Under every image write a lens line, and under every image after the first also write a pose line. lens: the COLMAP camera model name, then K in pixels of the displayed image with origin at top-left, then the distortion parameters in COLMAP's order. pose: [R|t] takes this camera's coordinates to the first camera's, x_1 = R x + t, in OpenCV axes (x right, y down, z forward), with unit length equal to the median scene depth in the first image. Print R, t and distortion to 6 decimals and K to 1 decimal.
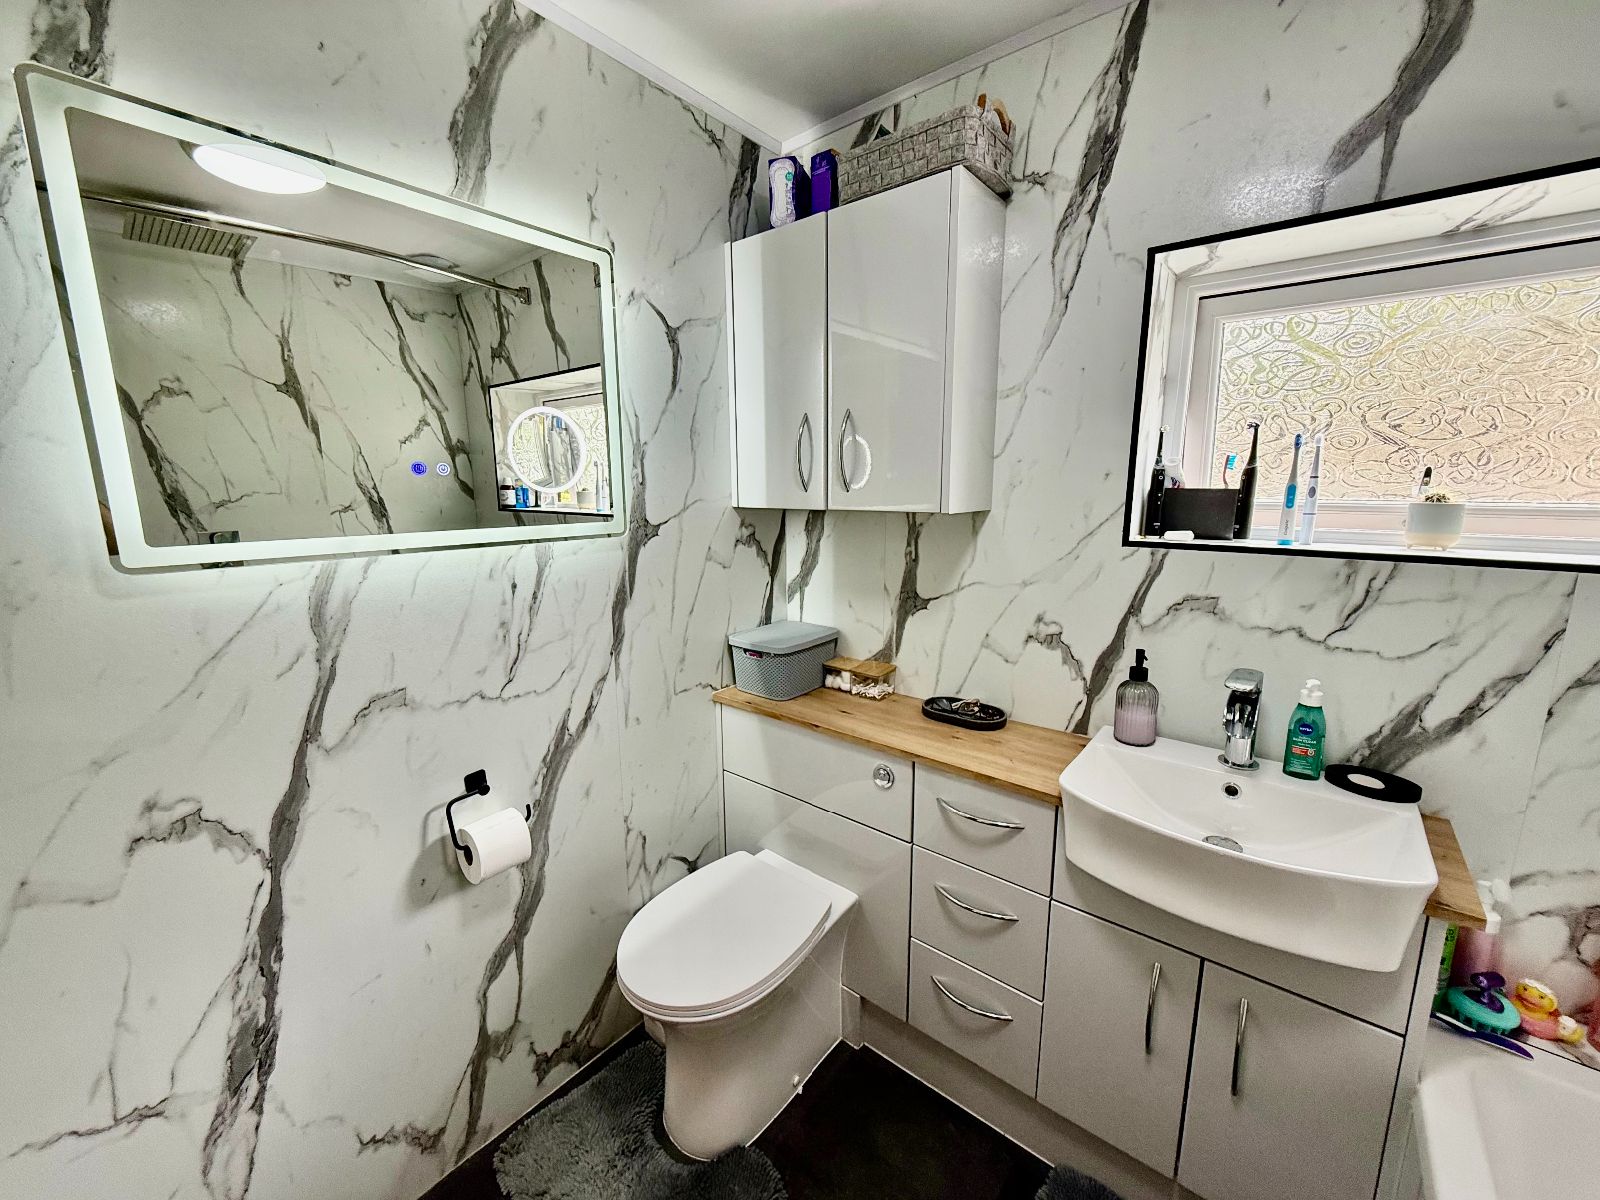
lens RADIAL K [[637.9, 0, 804.7], [0, 637.9, 599.3], [0, 0, 1]] dist [-0.001013, 0.000617]
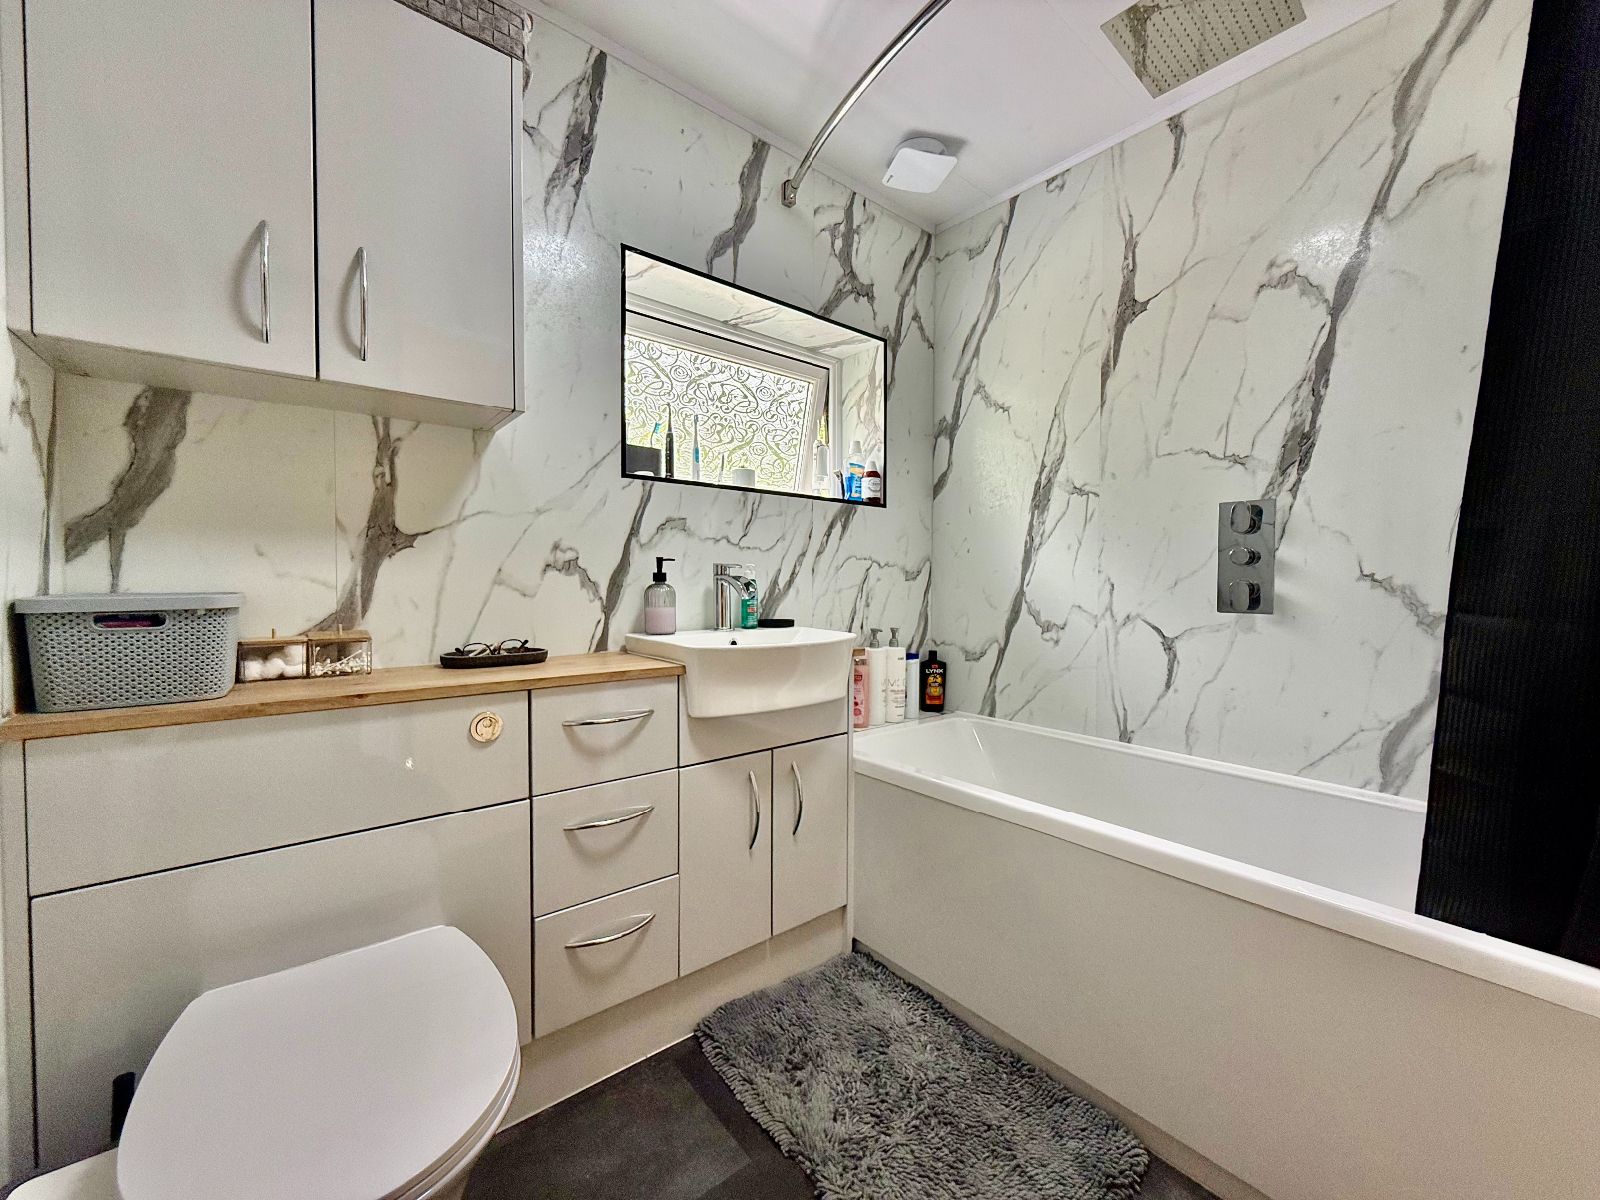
lens RADIAL K [[637.9, 0, 797.7], [0, 637.9, 603.9], [0, 0, 1]] dist [-0.001013, 0.000617]
pose [[0.206946, -0.024683, 0.978041, -0.552936], [0.175968, 0.984318, -0.012392, 0.202723], [-0.962397, 0.174668, 0.208044, 0.438091]]
